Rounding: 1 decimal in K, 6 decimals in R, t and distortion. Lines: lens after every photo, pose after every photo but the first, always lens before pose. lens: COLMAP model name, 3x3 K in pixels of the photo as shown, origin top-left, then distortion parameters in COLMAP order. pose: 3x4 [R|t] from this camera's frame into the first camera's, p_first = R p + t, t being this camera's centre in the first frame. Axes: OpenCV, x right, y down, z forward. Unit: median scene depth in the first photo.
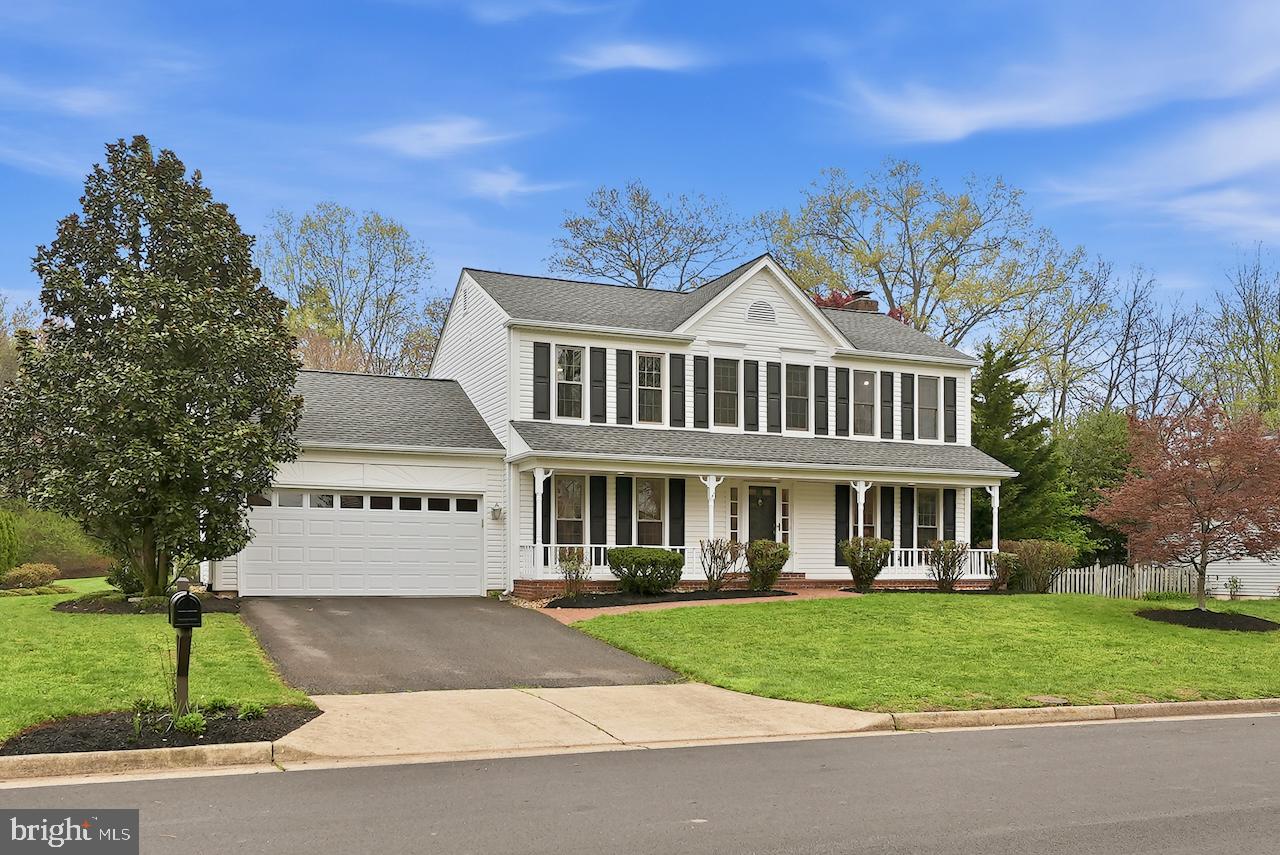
lens RADIAL K [[540.9, 0, 639.9], [0, 540.9, 424.3], [0, 0, 1]] dist [-0.000799, -0.000423]
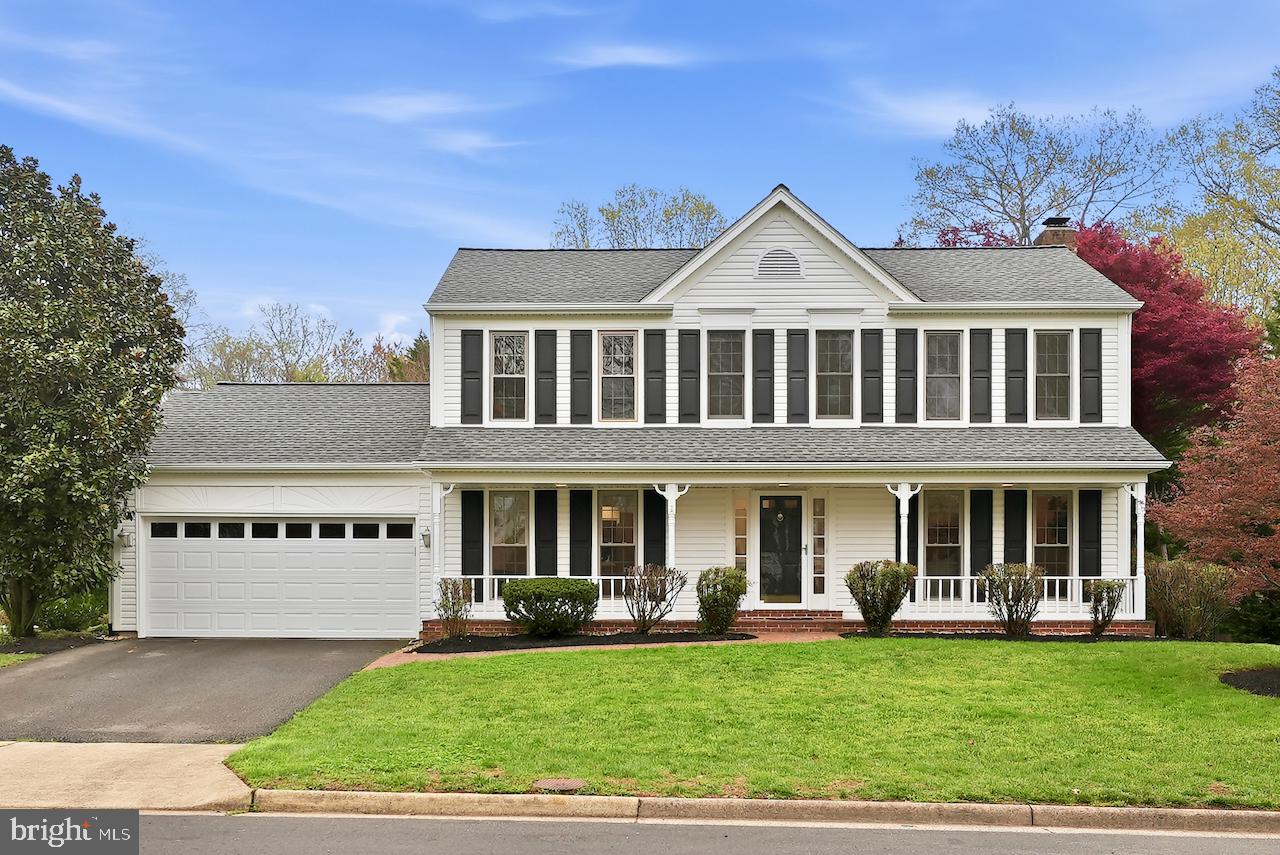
lens RADIAL K [[681.4, 0, 639.9], [0, 681.4, 430.1], [0, 0, 1]] dist [0.001390, -0.000383]
pose [[0.977430, -0.055283, -0.203897, 0.257988], [0.056321, 0.998412, -0.000716, 0.014814], [0.203613, -0.010784, 0.978992, 0.040593]]
